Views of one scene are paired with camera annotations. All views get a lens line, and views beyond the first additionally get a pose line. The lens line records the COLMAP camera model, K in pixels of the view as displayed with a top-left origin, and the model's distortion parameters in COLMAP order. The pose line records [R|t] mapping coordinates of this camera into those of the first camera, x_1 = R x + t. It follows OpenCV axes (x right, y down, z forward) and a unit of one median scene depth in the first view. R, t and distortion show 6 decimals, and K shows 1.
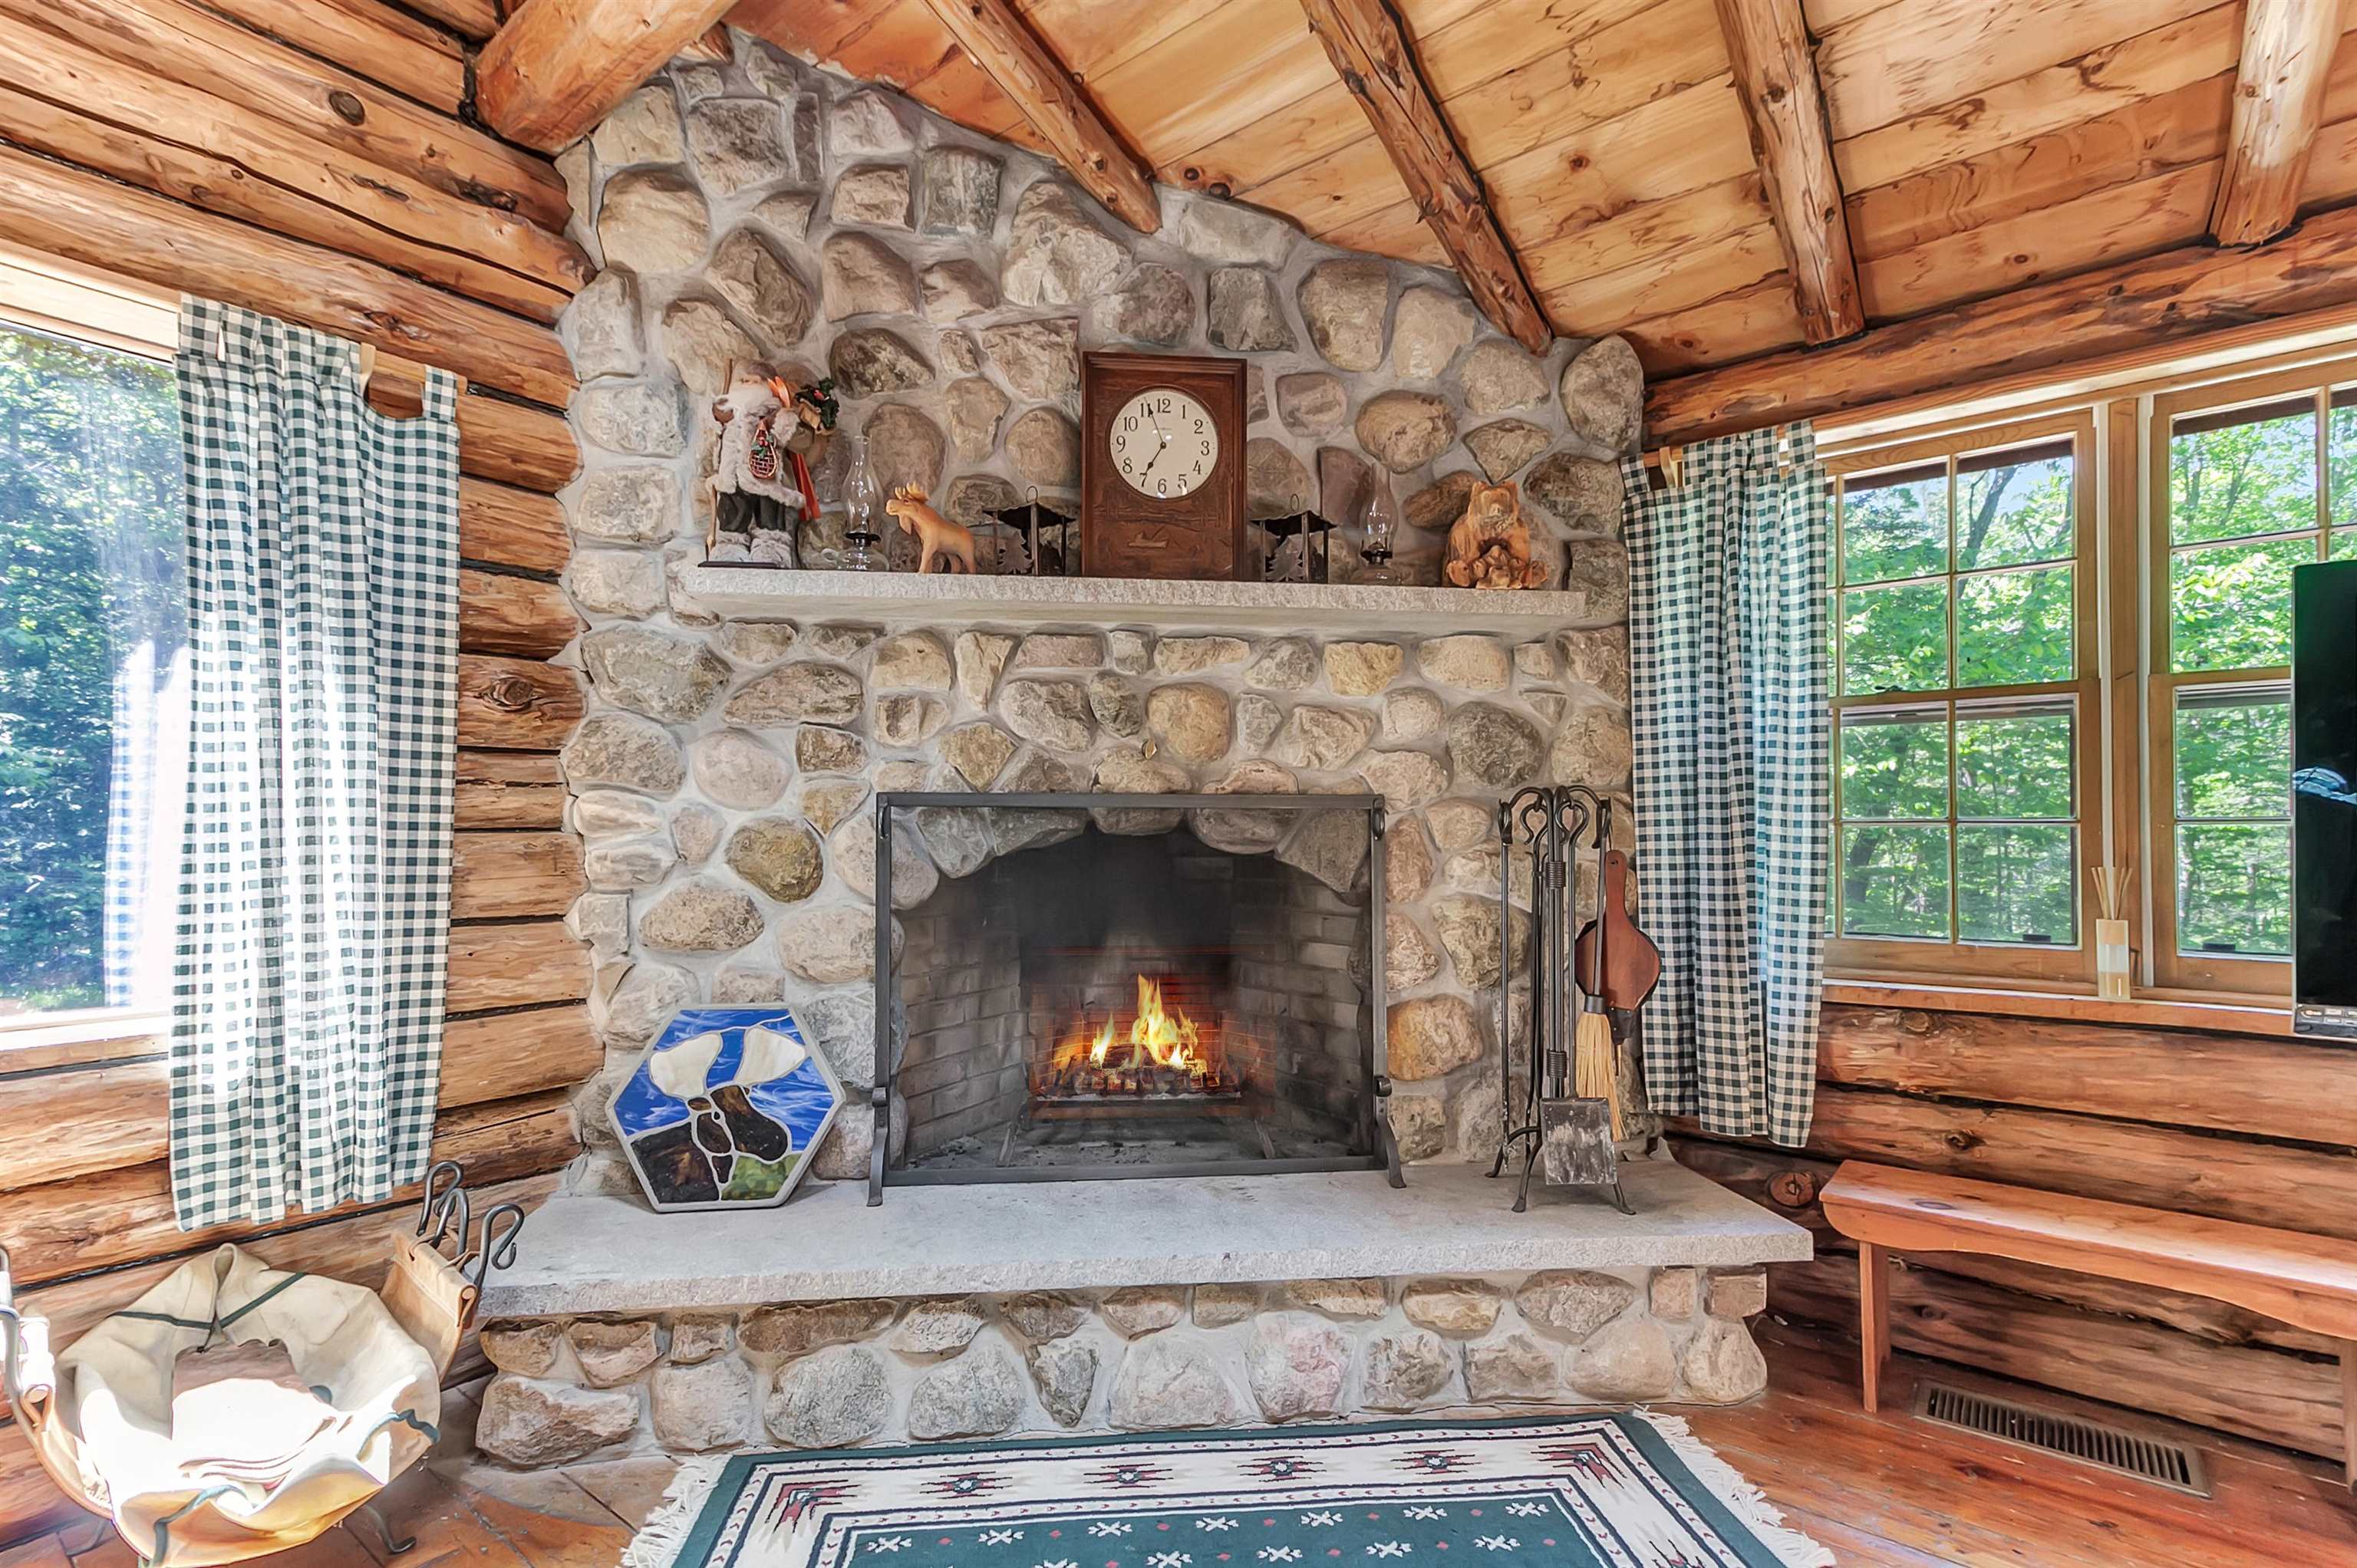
lens RADIAL K [[1096.6, 0, 1167.4], [0, 1096.6, 821.2], [0, 0, 1]] dist [0.023315, 0.002643]
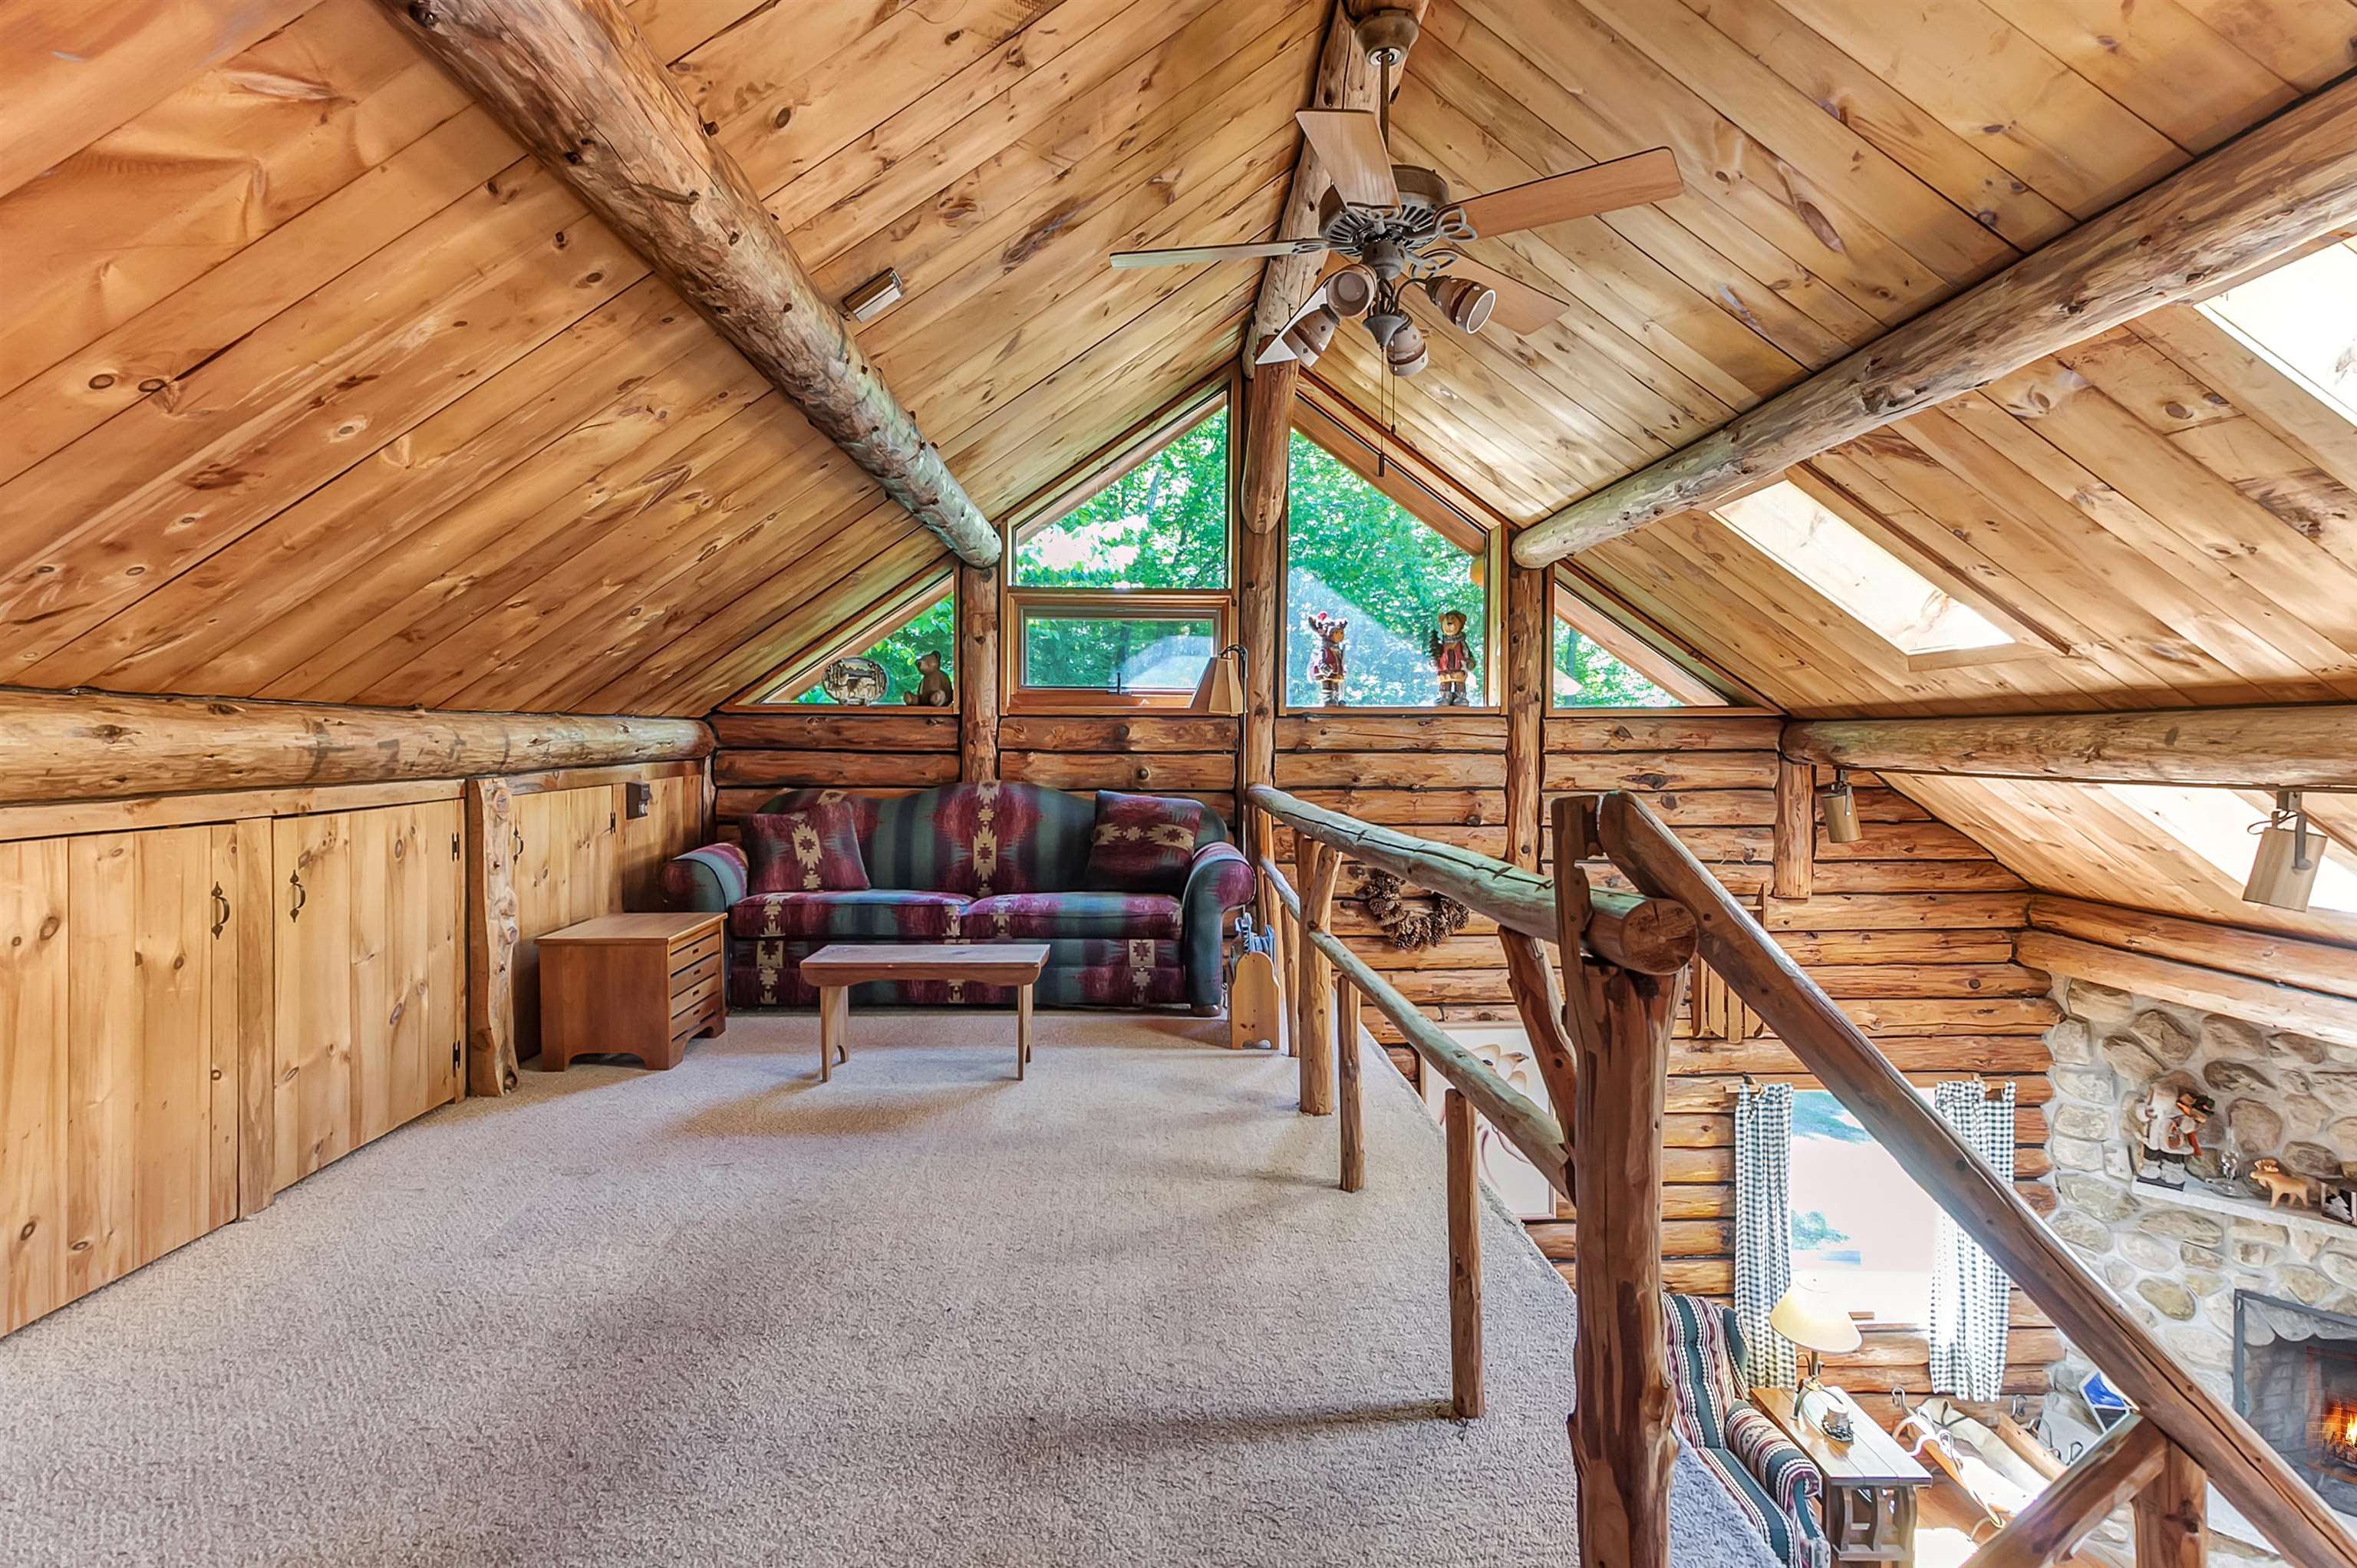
lens RADIAL K [[1096.6, 0, 1180.7], [0, 1096.6, 776.5], [0, 0, 1]] dist [0.023315, 0.002643]
pose [[0.661175, 0.025275, -0.749806, -0.006144], [0.006277, 0.999211, 0.039218, -1.089205], [0.750205, -0.030637, 0.660495, -1.882831]]
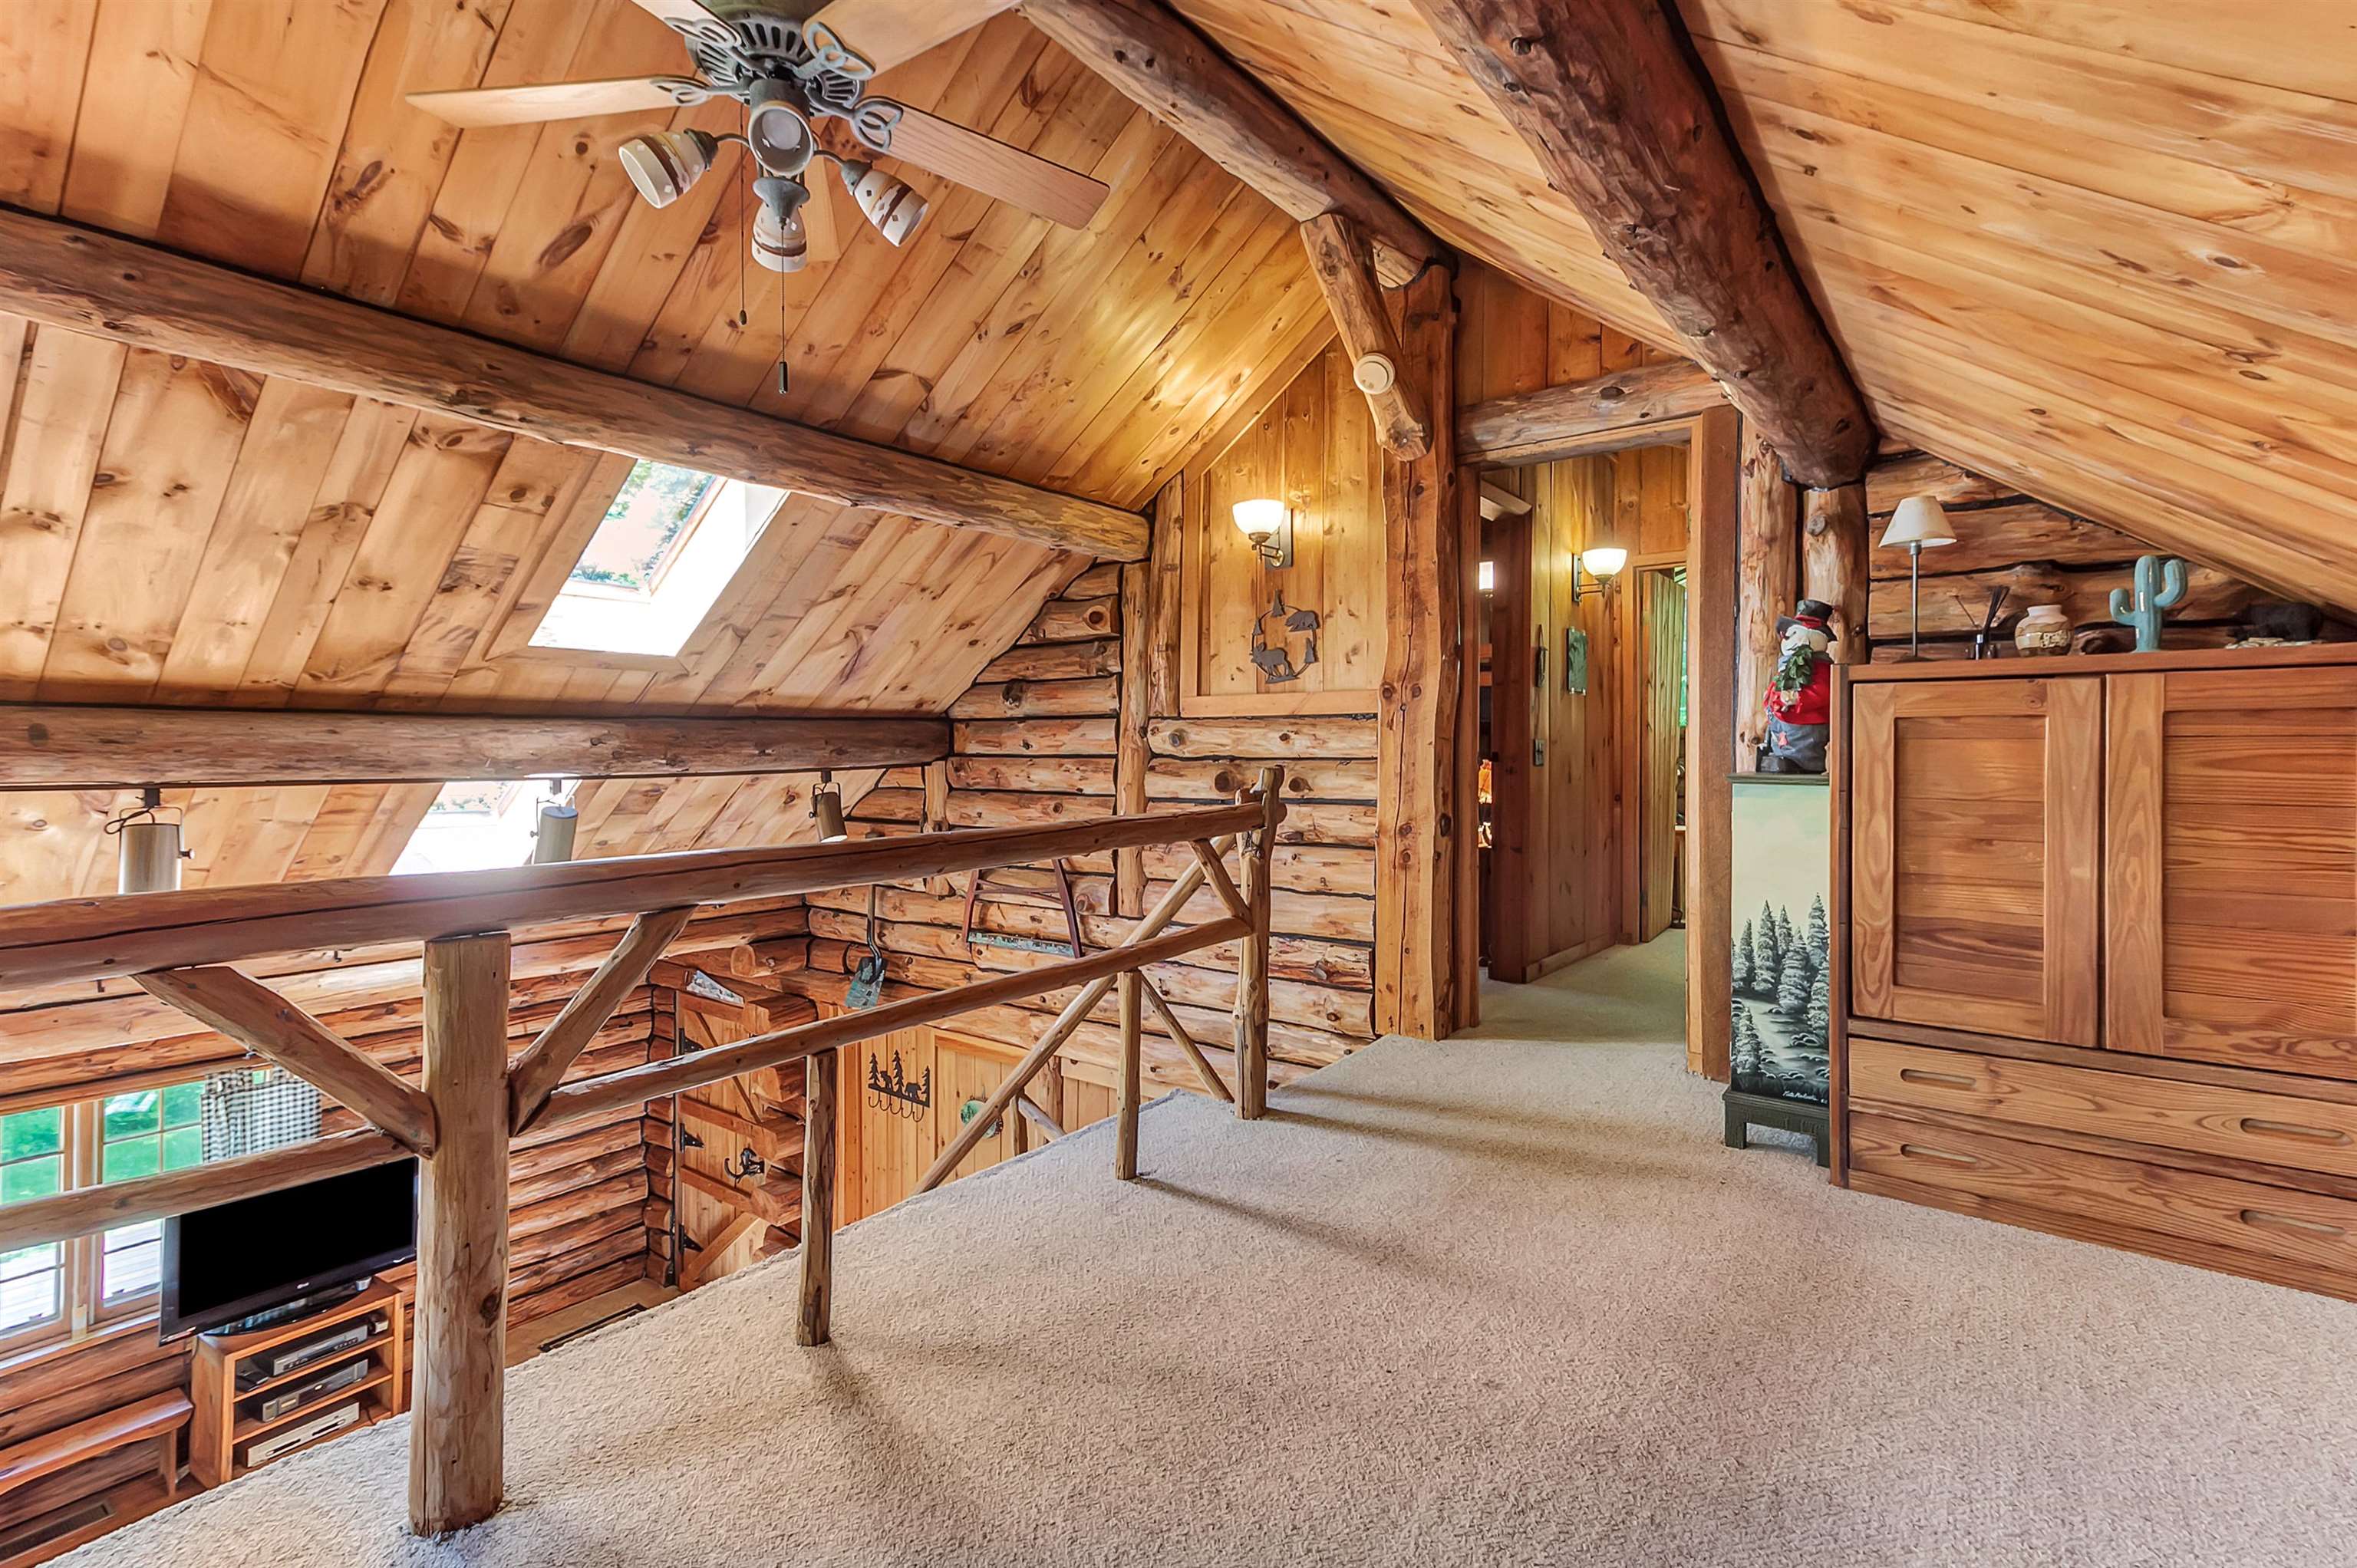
lens RADIAL K [[1096.6, 0, 1194.3], [0, 1096.6, 760.2], [0, 0, 1]] dist [0.023315, 0.002643]
pose [[-0.029124, -0.002834, 0.999572, -1.603407], [-0.011780, 0.999928, 0.002492, -1.065069], [-0.999506, -0.011702, -0.029155, -1.284456]]
